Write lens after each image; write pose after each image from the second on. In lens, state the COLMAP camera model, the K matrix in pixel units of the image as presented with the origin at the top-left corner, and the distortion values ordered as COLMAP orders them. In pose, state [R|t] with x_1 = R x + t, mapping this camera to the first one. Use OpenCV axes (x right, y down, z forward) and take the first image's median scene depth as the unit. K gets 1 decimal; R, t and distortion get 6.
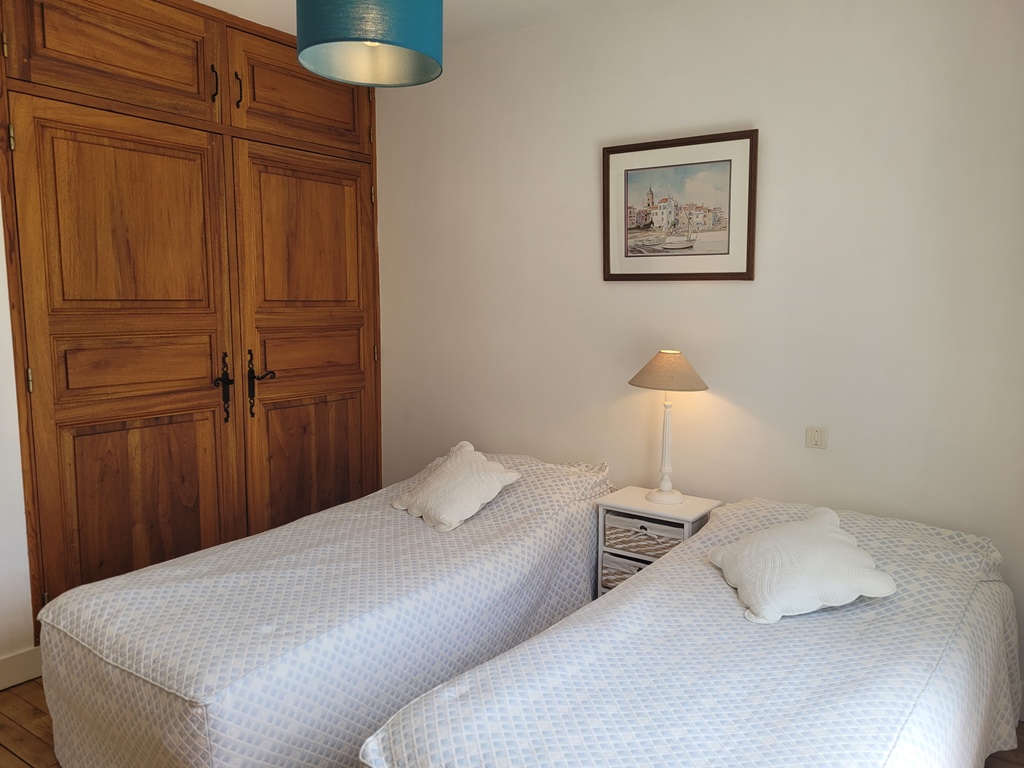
lens RADIAL K [[767.8, 0, 515.0], [0, 767.8, 385.5], [0, 0, 1]] dist [0.054785, 0.000107]
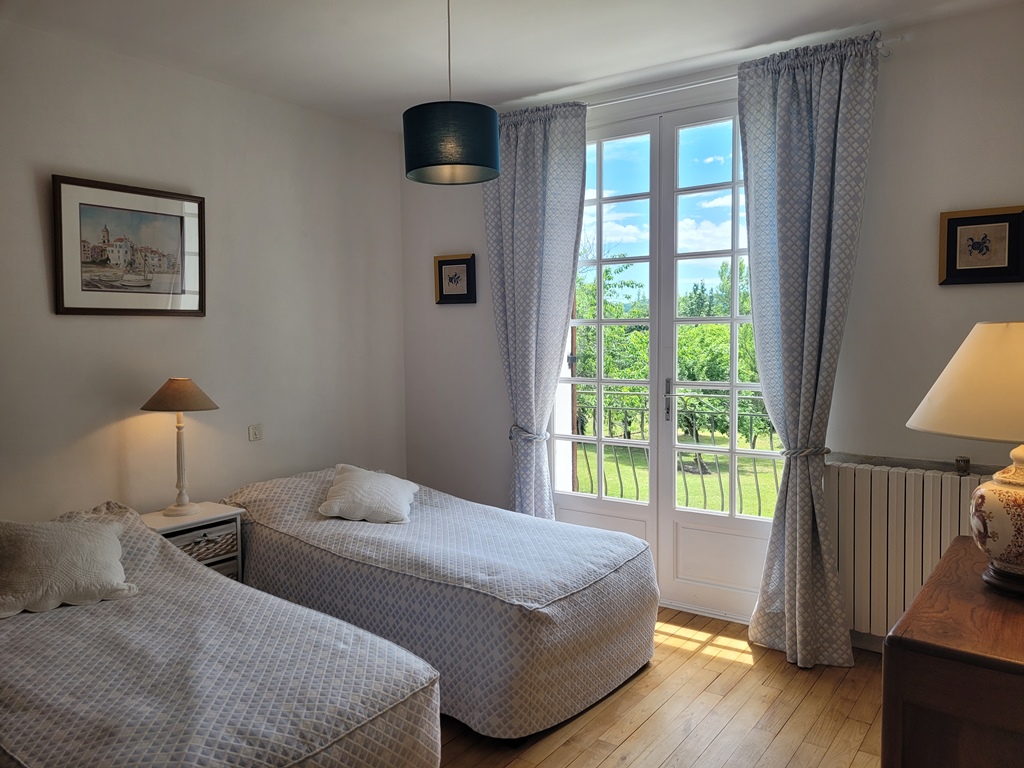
lens RADIAL K [[767.8, 0, 515.0], [0, 767.8, 379.6], [0, 0, 1]] dist [0.054785, 0.000107]
pose [[0.013973, -0.071253, 0.997360, -0.883042], [0.133366, 0.988678, 0.068764, -0.052760], [-0.990968, 0.132053, 0.023317, 0.469143]]
